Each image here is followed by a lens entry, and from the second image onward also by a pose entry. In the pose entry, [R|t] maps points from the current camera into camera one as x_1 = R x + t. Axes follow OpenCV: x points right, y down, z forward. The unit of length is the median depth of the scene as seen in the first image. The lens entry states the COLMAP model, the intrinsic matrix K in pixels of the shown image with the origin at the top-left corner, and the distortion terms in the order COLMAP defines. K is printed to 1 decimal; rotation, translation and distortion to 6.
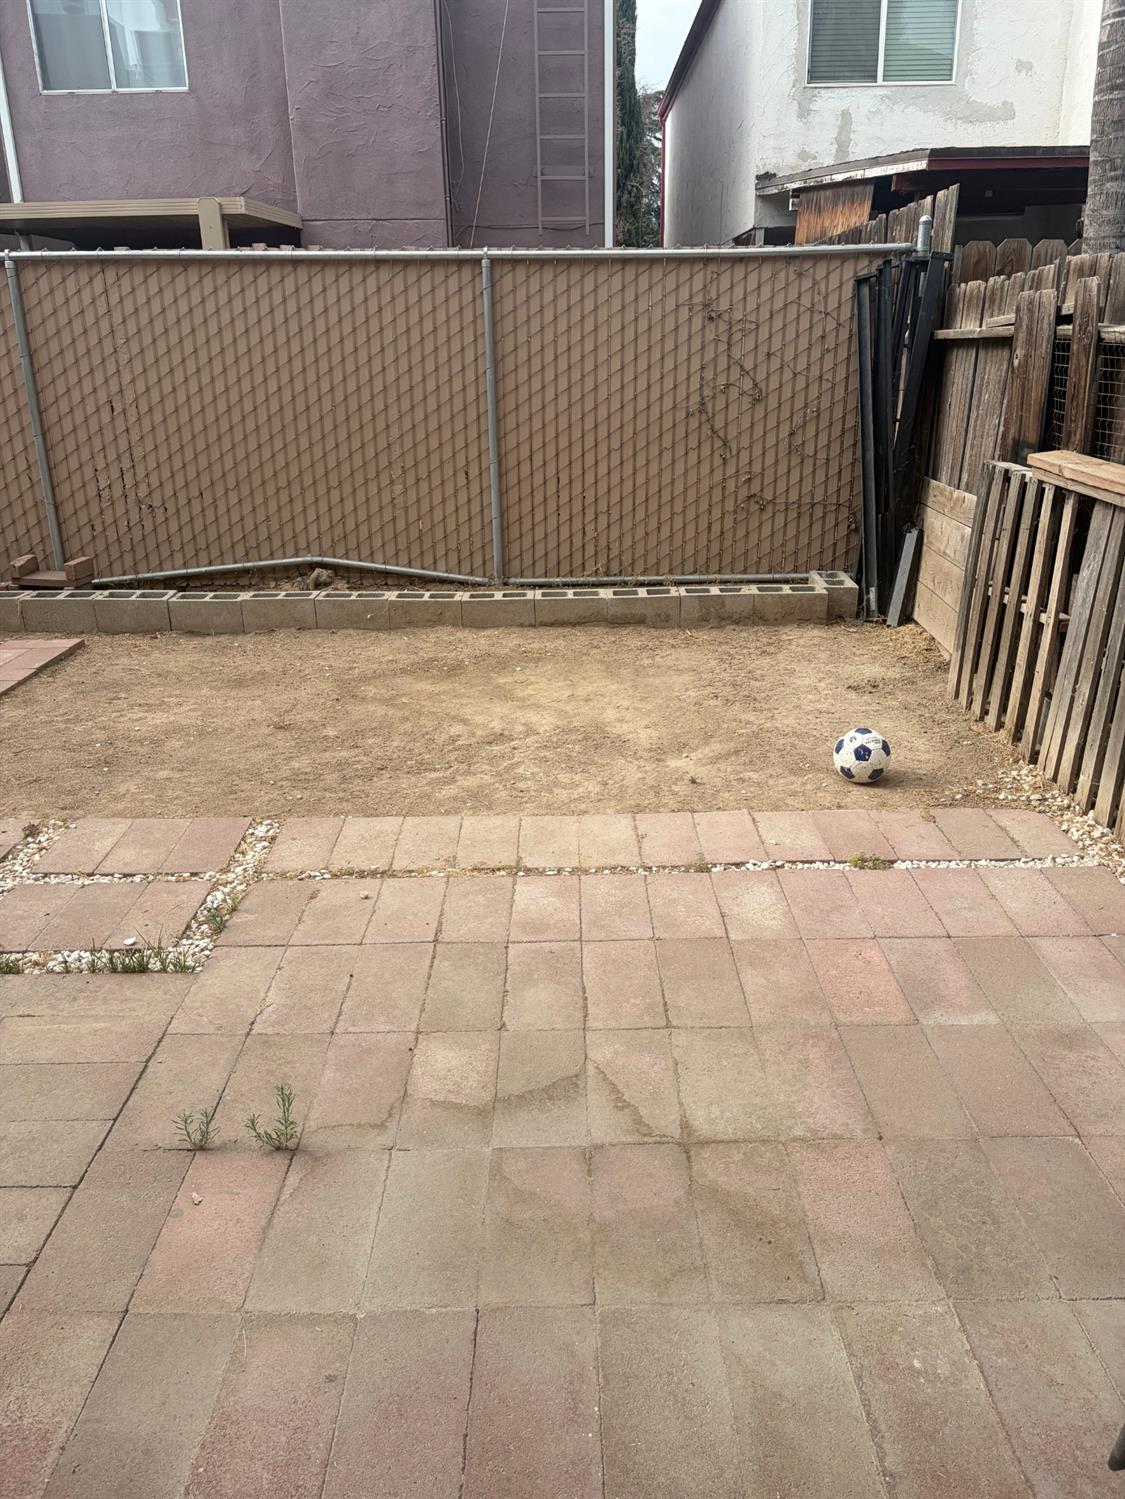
lens RADIAL K [[1149.6, 0, 567.4], [0, 1149.6, 762.7], [0, 0, 1]] dist [0.055362, -0.050487]
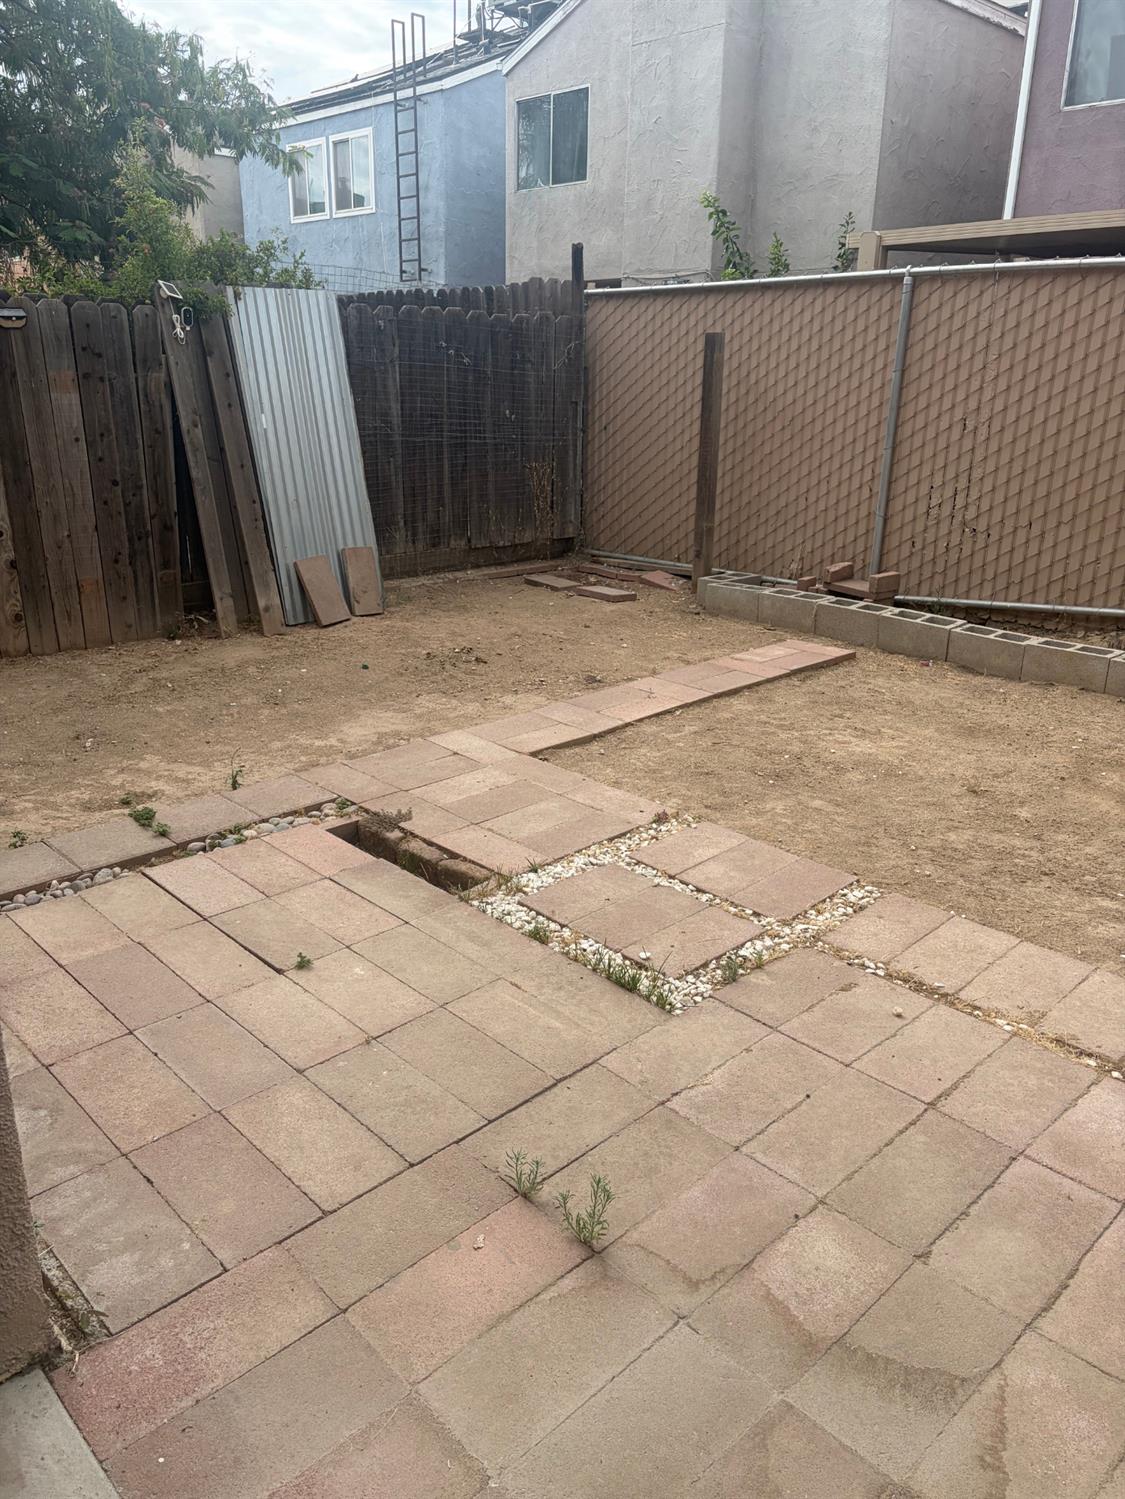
lens RADIAL K [[1149.6, 0, 558.2], [0, 1149.6, 739.4], [0, 0, 1]] dist [0.055362, -0.050487]
pose [[0.687001, 0.251793, -0.681638, 0.145024], [-0.275873, 0.958192, 0.075908, -0.056942], [0.672253, 0.135897, 0.727742, 0.172384]]
